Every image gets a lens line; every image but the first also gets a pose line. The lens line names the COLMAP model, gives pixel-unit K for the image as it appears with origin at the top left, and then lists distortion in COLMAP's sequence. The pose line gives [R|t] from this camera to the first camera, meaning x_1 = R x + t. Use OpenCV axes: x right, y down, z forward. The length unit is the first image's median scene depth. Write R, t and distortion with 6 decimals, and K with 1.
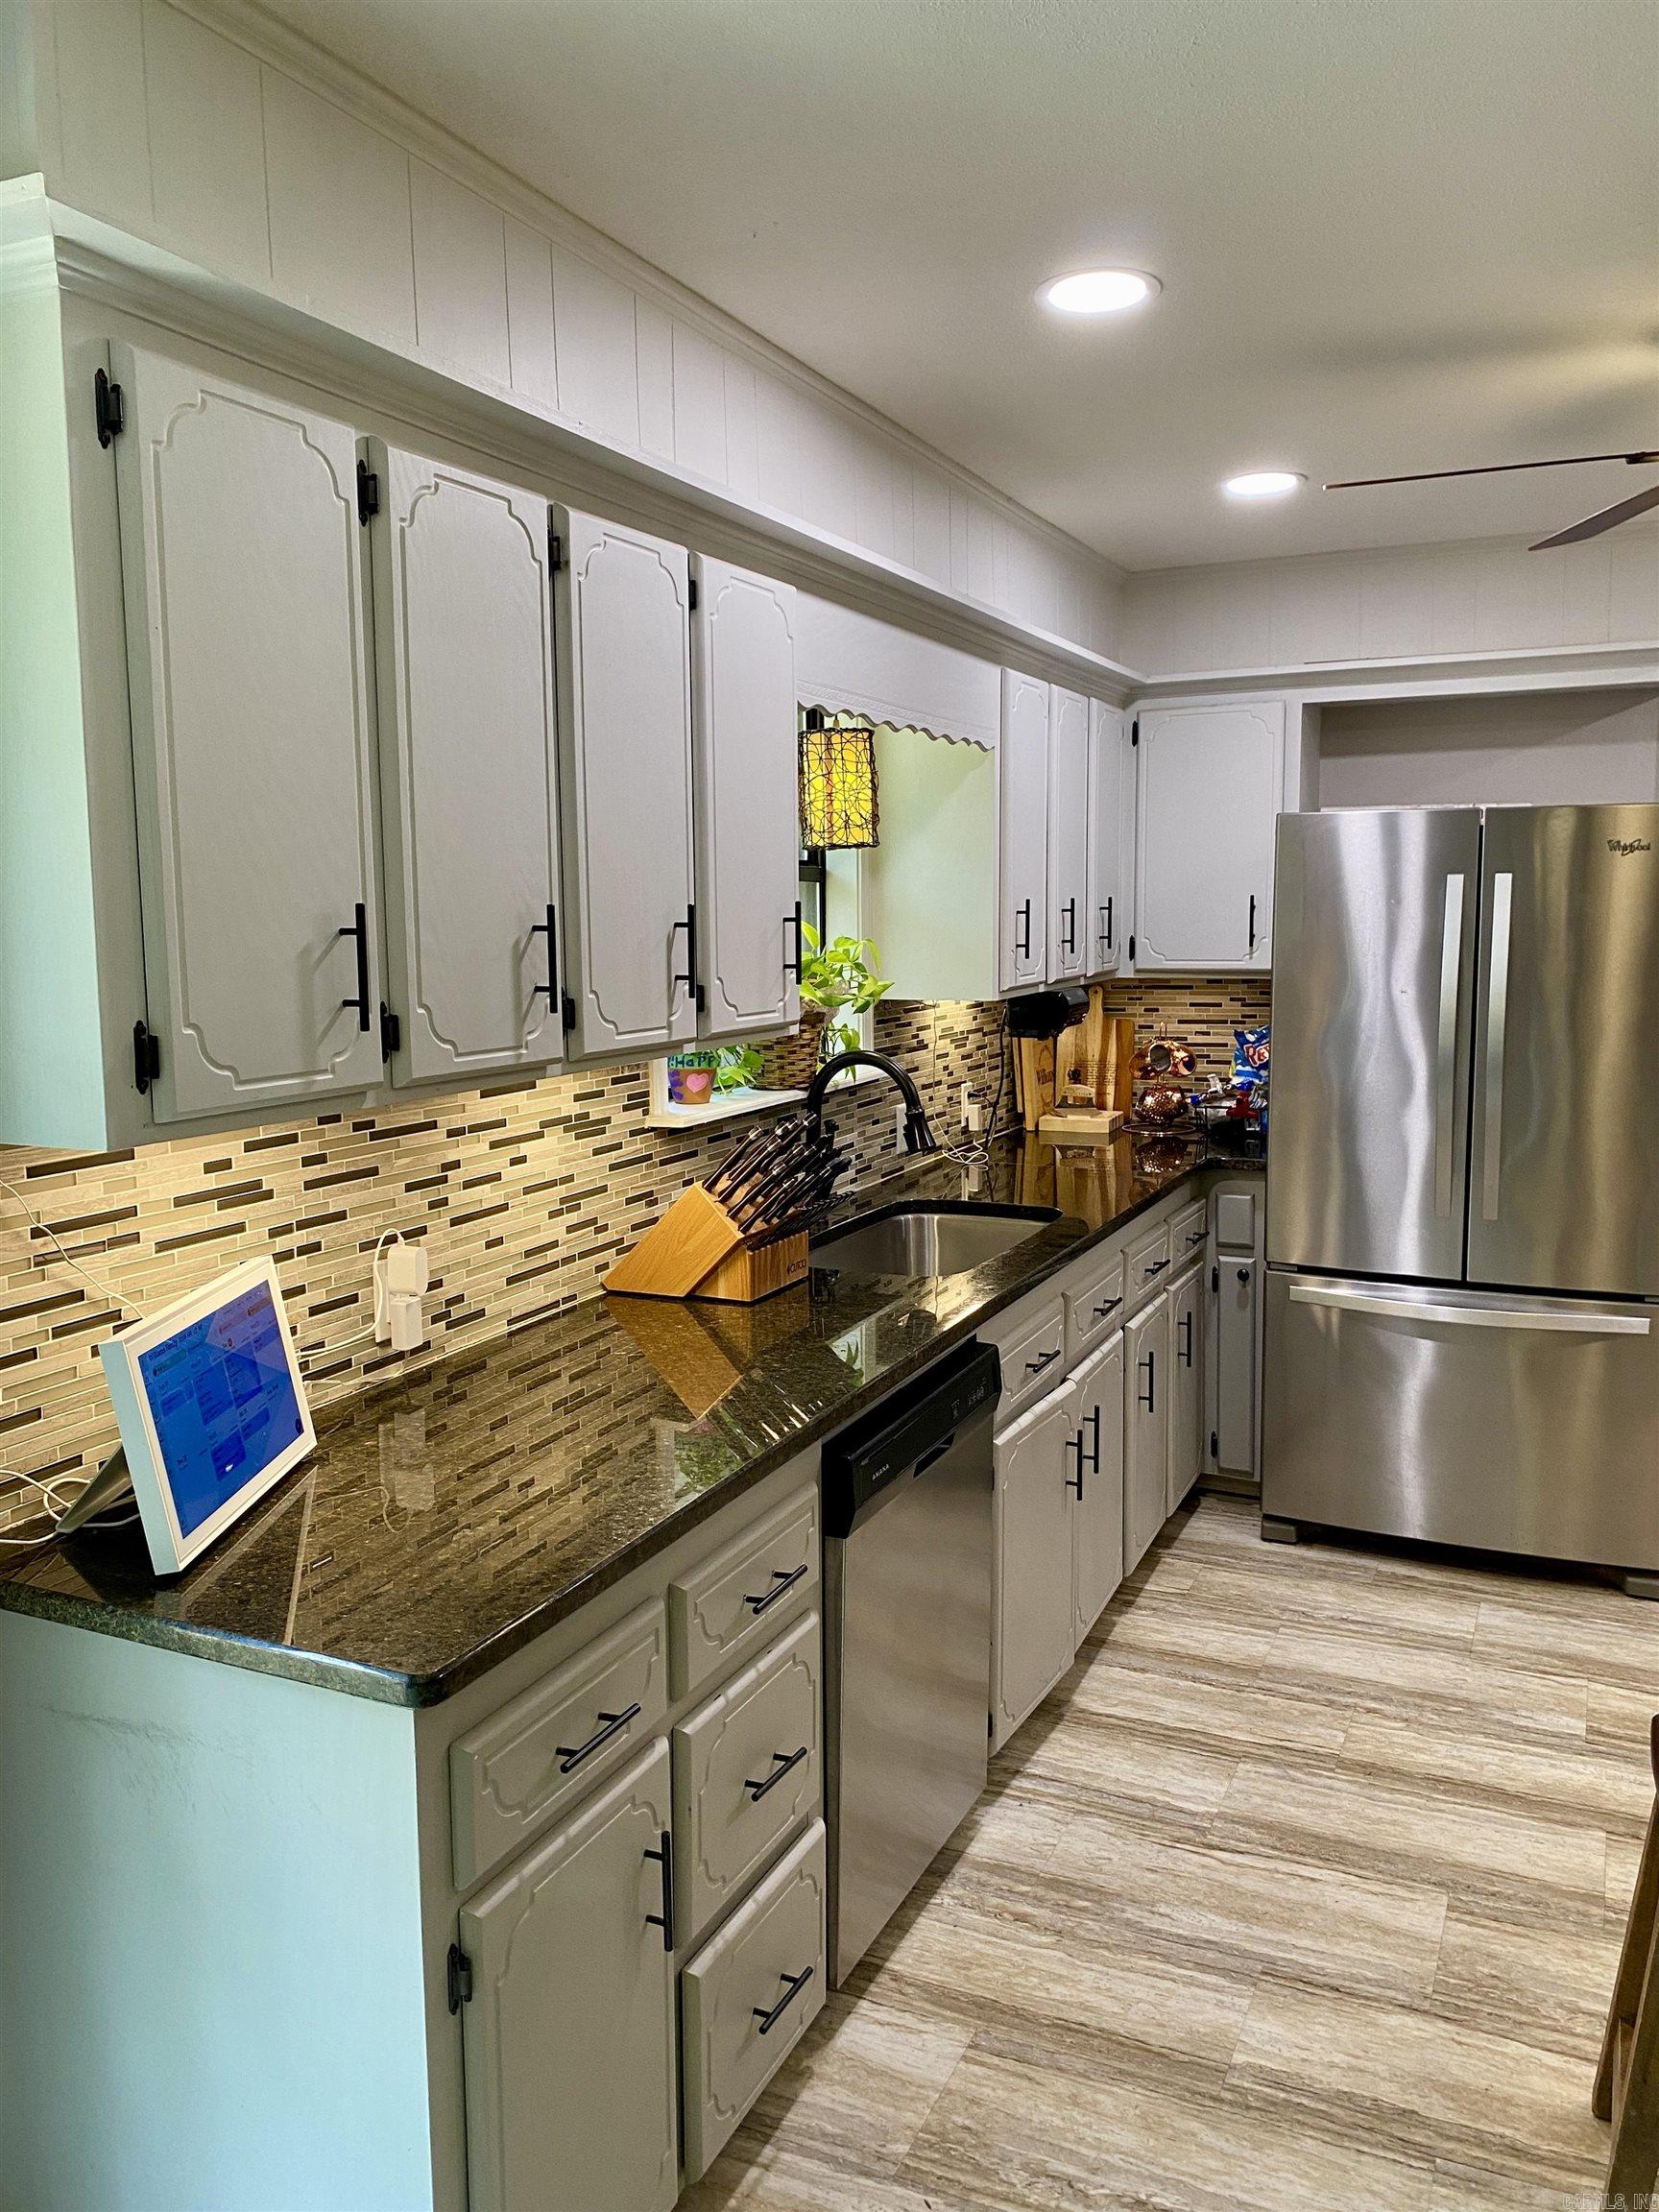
lens RADIAL K [[1683.8, 0, 826.1], [0, 1683.8, 1088.5], [0, 0, 1]] dist [0.050123, -0.069917]
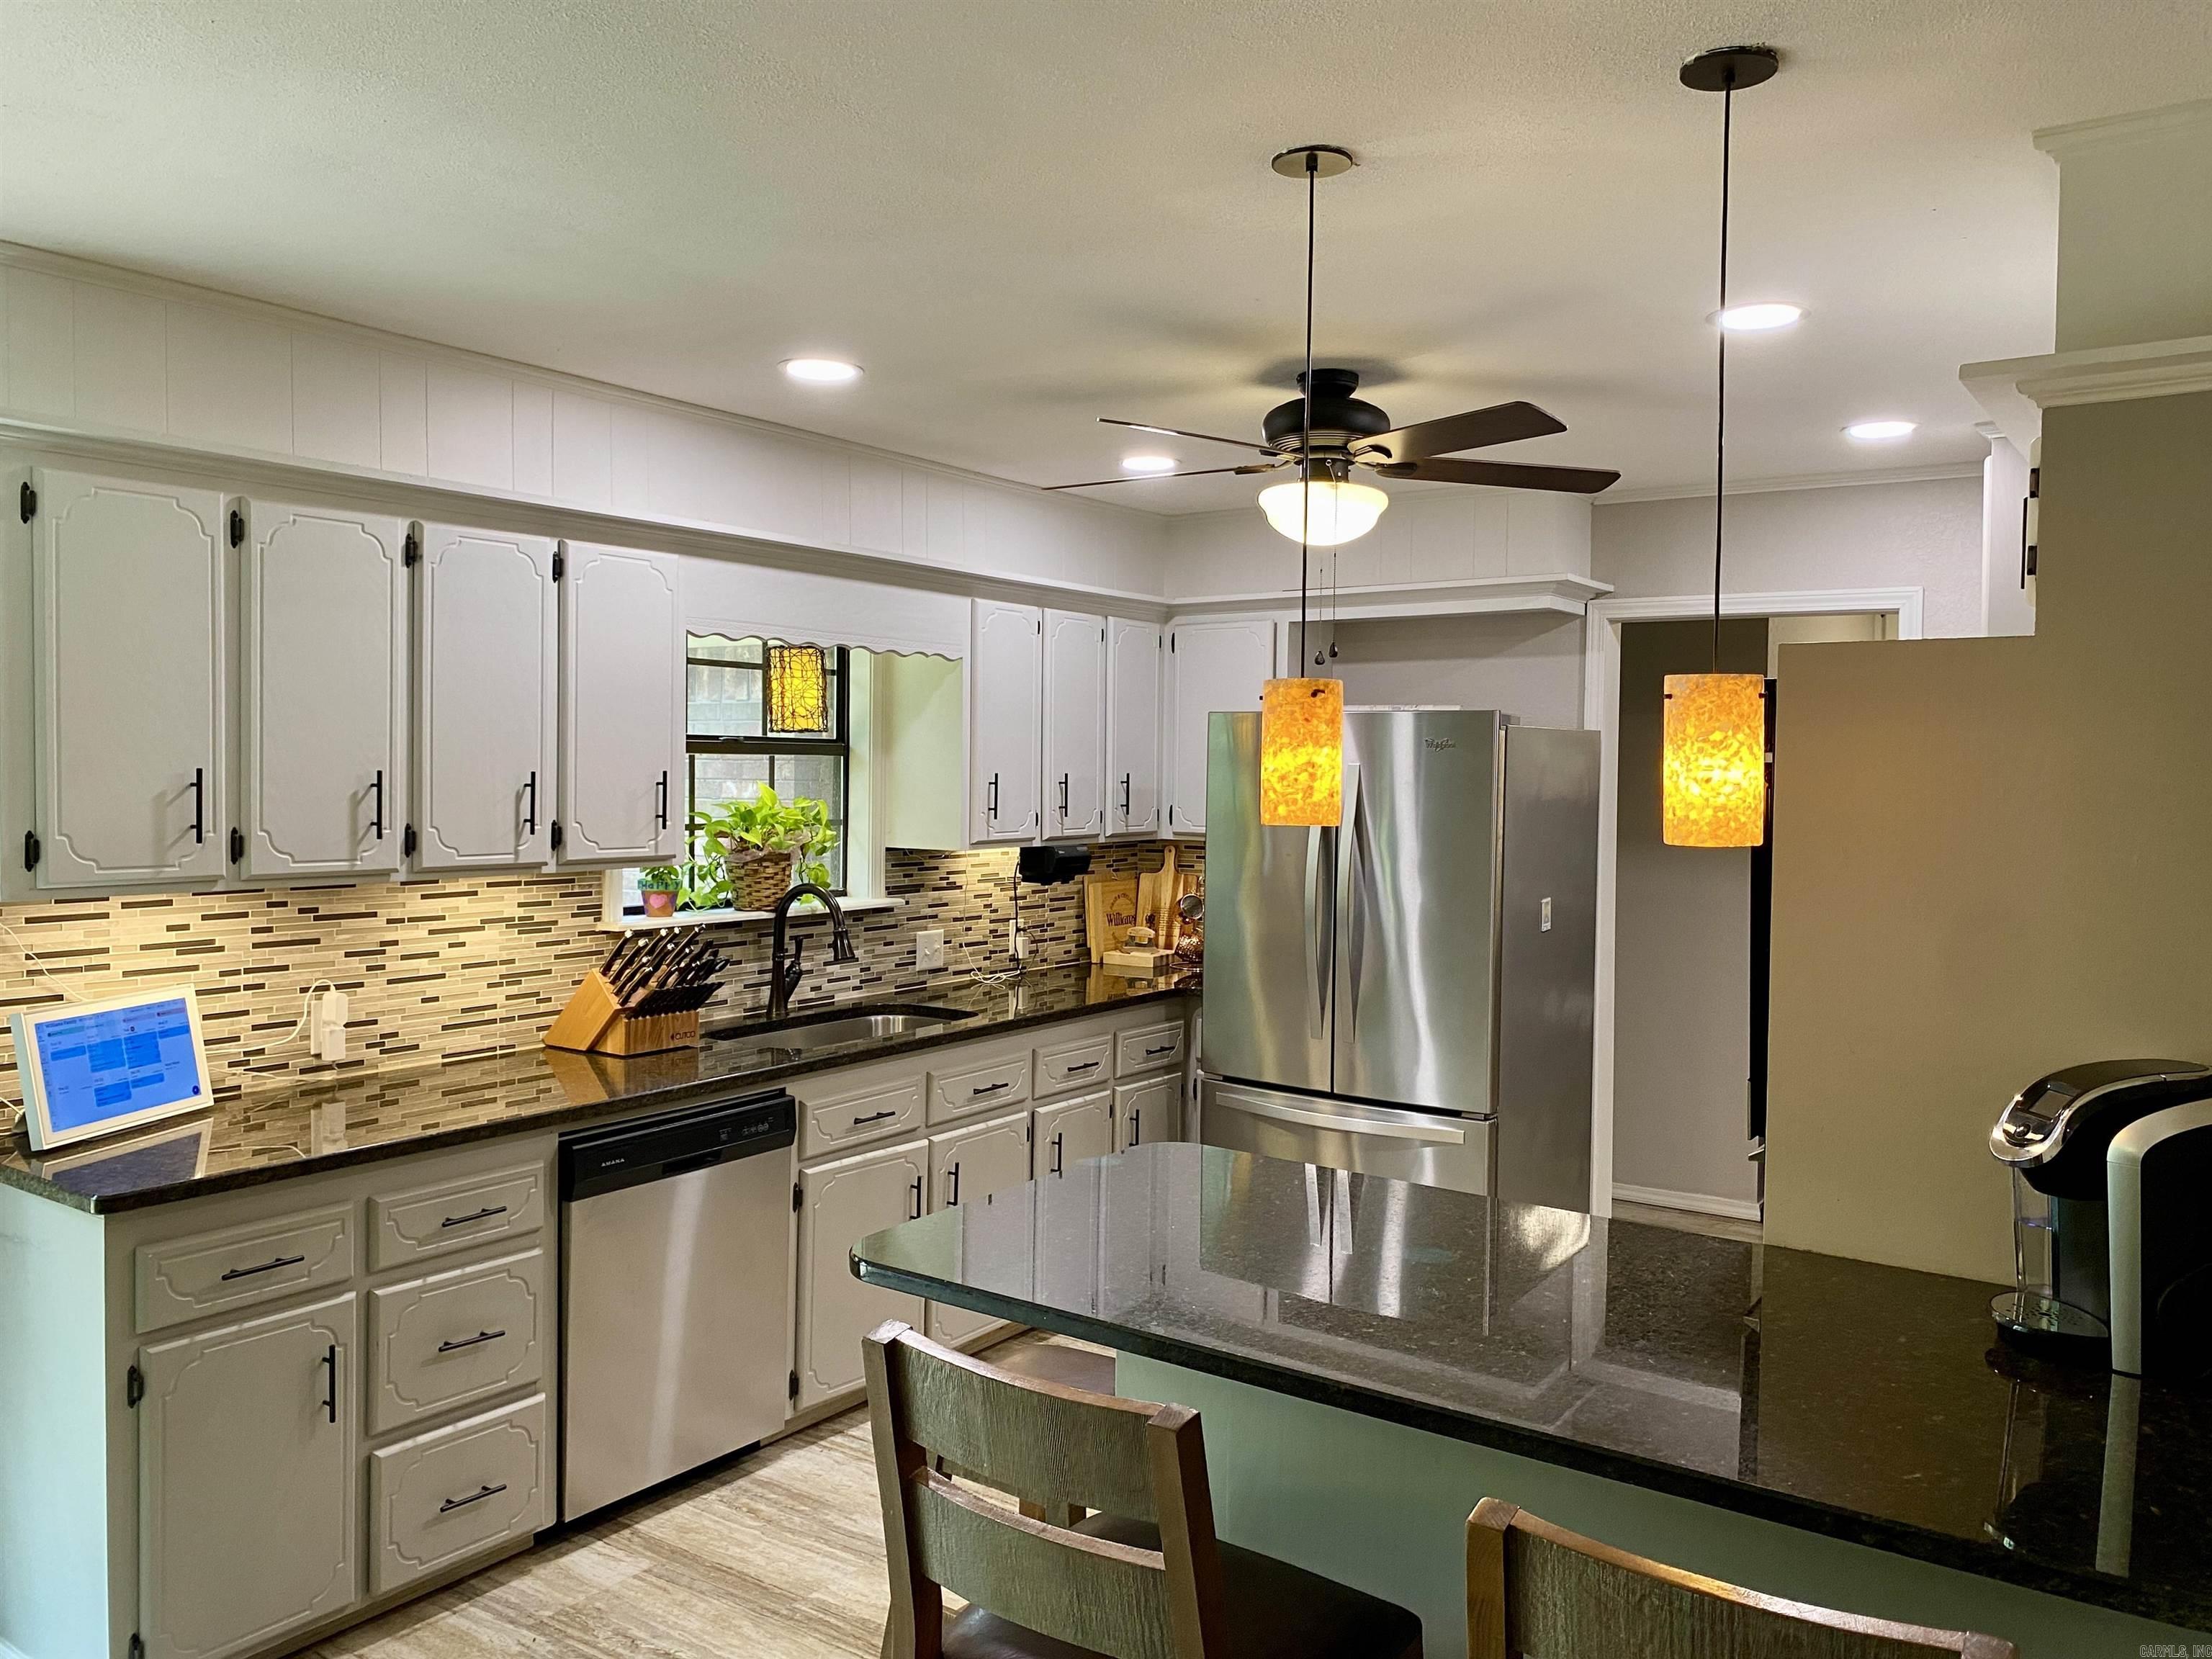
lens RADIAL K [[1683.8, 0, 1117.0], [0, 1683.8, 811.6], [0, 0, 1]] dist [0.050123, -0.069917]
pose [[0.985543, 0.029271, -0.166878, 0.651363], [-0.042883, 0.995987, -0.078558, 0.020237], [0.163908, 0.084579, 0.982843, -0.369554]]
